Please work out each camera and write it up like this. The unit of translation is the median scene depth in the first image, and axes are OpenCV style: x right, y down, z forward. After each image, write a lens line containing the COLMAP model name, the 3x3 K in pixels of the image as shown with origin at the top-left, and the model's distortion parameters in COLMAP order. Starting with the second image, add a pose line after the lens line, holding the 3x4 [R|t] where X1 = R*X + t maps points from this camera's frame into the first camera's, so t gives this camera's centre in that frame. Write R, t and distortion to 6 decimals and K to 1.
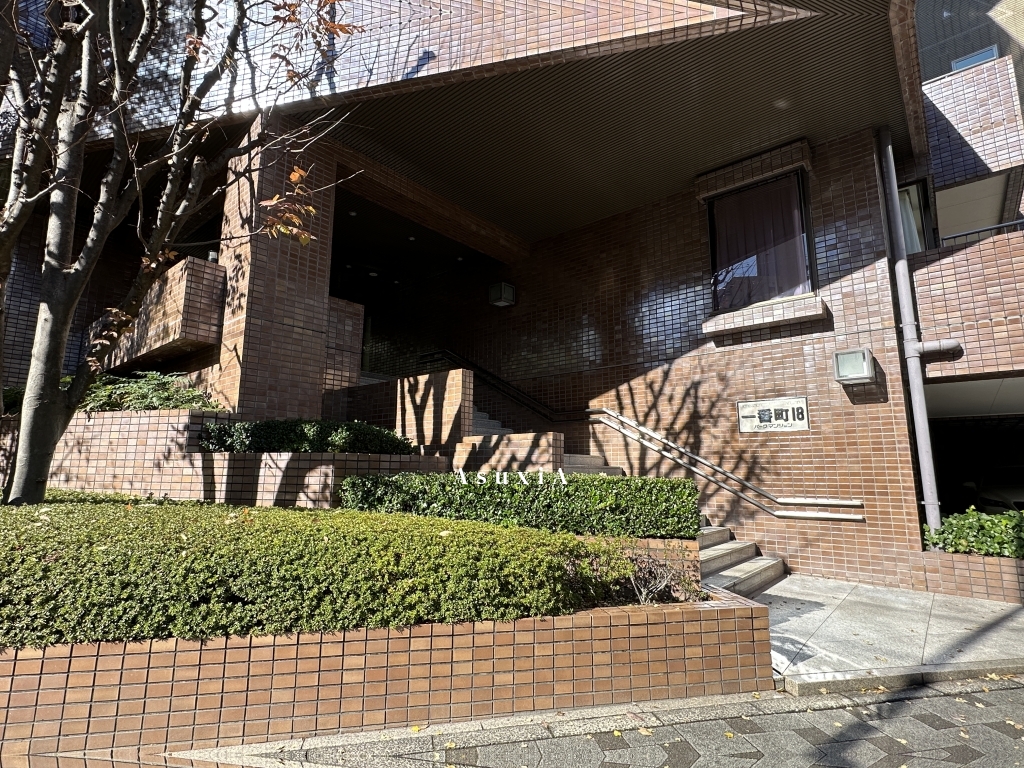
lens RADIAL K [[539.2, 0, 513.1], [0, 539.2, 380.8], [0, 0, 1]] dist [0.001626, -0.000492]
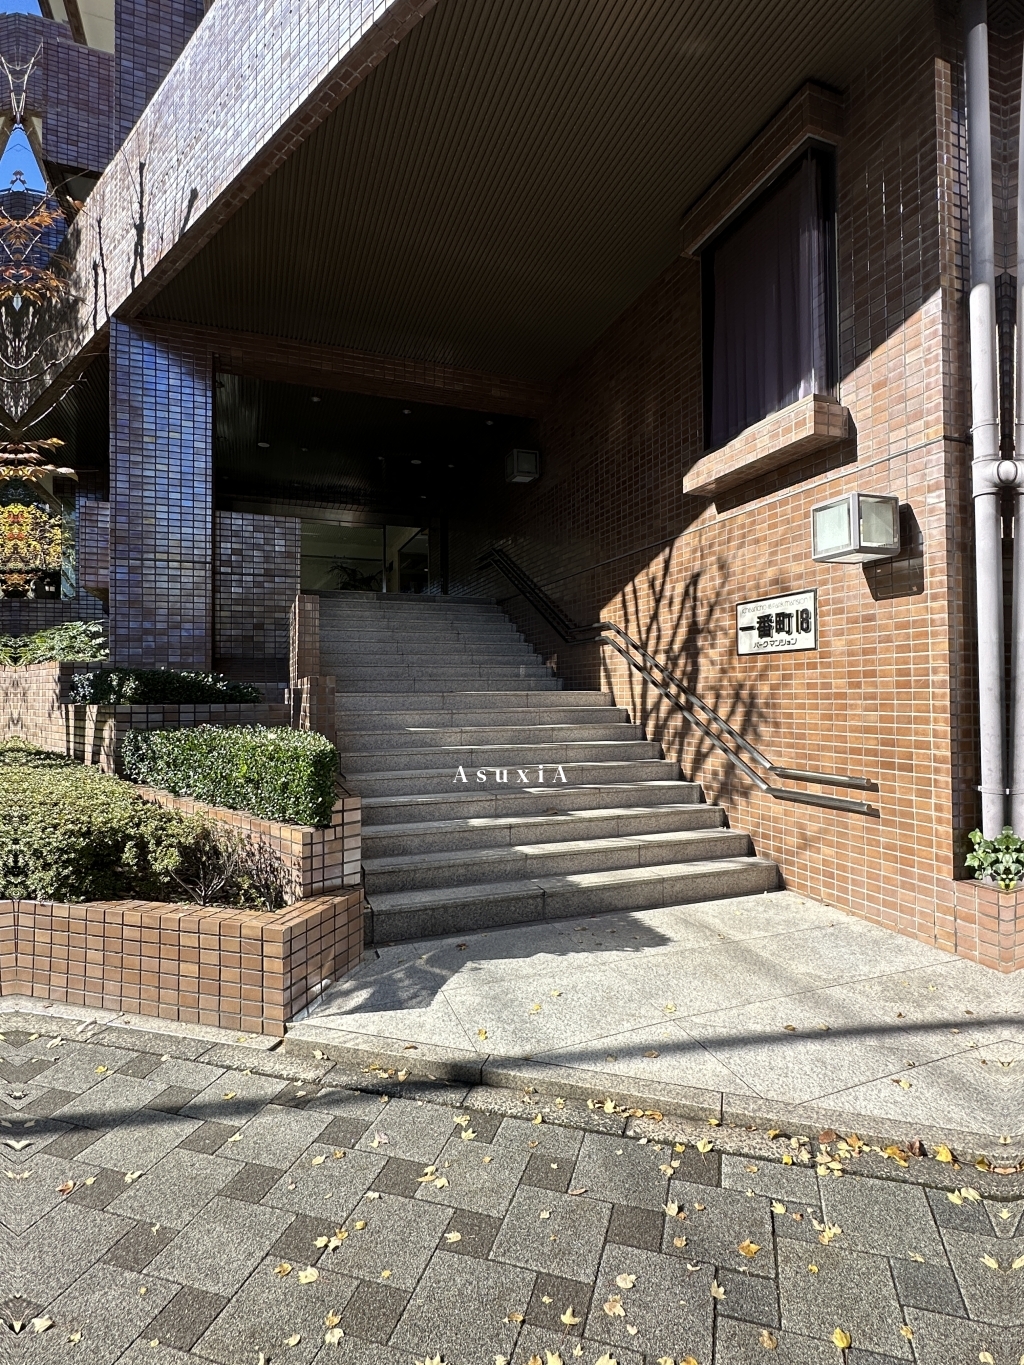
lens RADIAL K [[718.8, 0, 510.3], [0, 718.8, 678.7], [0, 0, 1]] dist [0.001626, -0.000492]
pose [[0.868170, -0.021745, -0.495790, 0.593144], [0.094374, 0.988043, 0.121922, 0.000268], [0.487210, -0.152639, 0.859842, 0.183054]]
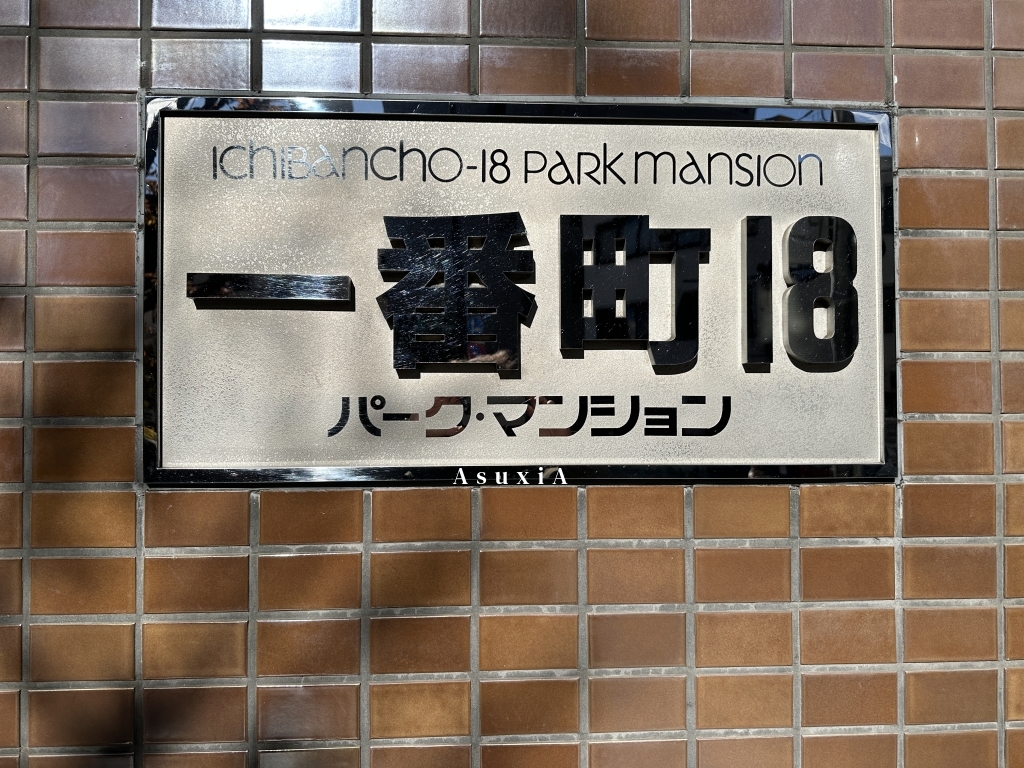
lens RADIAL K [[713.6, 0, 511.2], [0, 713.6, 383.1], [0, 0, 1]] dist [0.025796, -0.020830]
pose [[0.738503, 0.007660, 0.674207, 0.385986], [-0.107120, 0.988568, 0.106104, 0.063961], [-0.665687, -0.150579, 0.730881, 0.881865]]
